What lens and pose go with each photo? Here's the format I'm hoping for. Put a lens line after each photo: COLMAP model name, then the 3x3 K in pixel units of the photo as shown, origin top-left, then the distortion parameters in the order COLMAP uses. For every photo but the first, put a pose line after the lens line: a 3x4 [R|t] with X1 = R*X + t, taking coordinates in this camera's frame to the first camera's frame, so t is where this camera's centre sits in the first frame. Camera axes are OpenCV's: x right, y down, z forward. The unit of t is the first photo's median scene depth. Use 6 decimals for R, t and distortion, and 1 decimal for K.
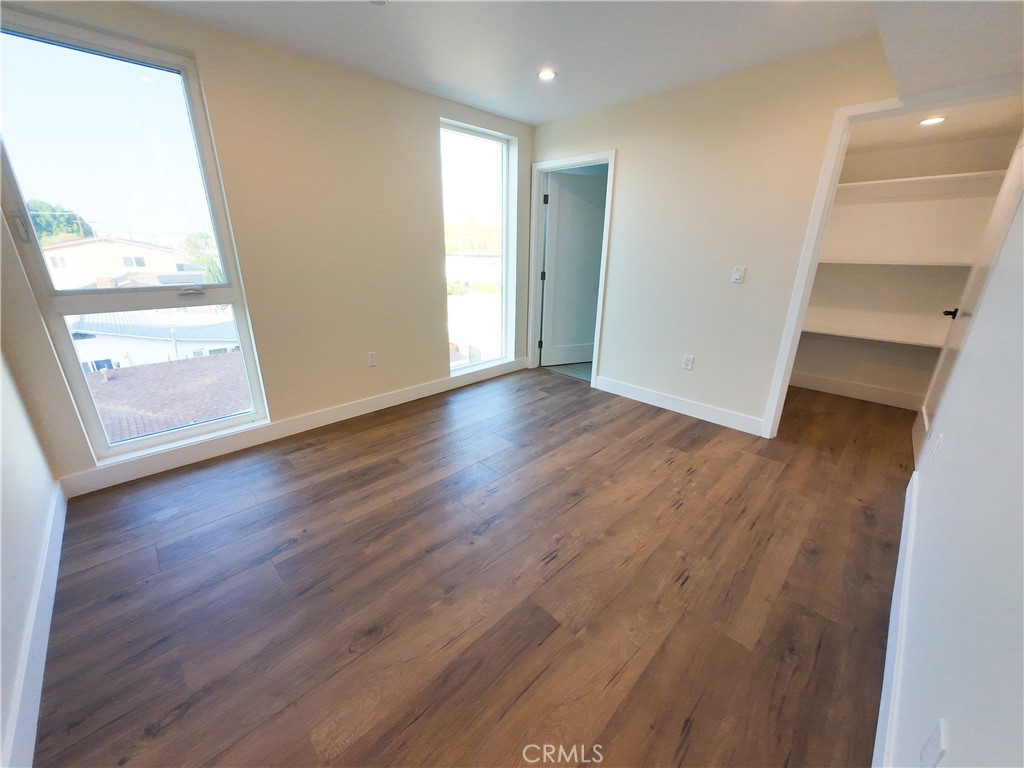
lens RADIAL K [[394.0, 0, 512.6], [0, 394.0, 378.8], [0, 0, 1]] dist [-0.005965, 0.001203]
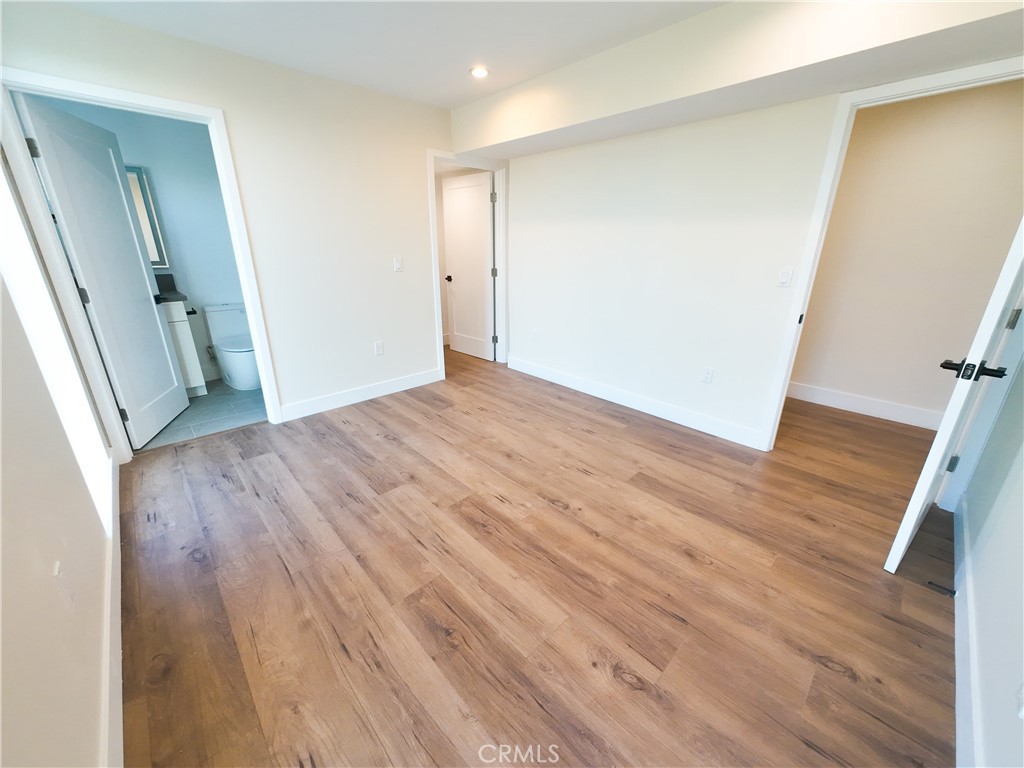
lens RADIAL K [[394.0, 0, 513.6], [0, 394.0, 379.6], [0, 0, 1]] dist [-0.005965, 0.001203]
pose [[0.013372, -0.333414, 0.942686, -0.751062], [0.310592, 0.897520, 0.313034, -0.235175], [-0.950449, 0.288605, 0.115557, 0.677695]]
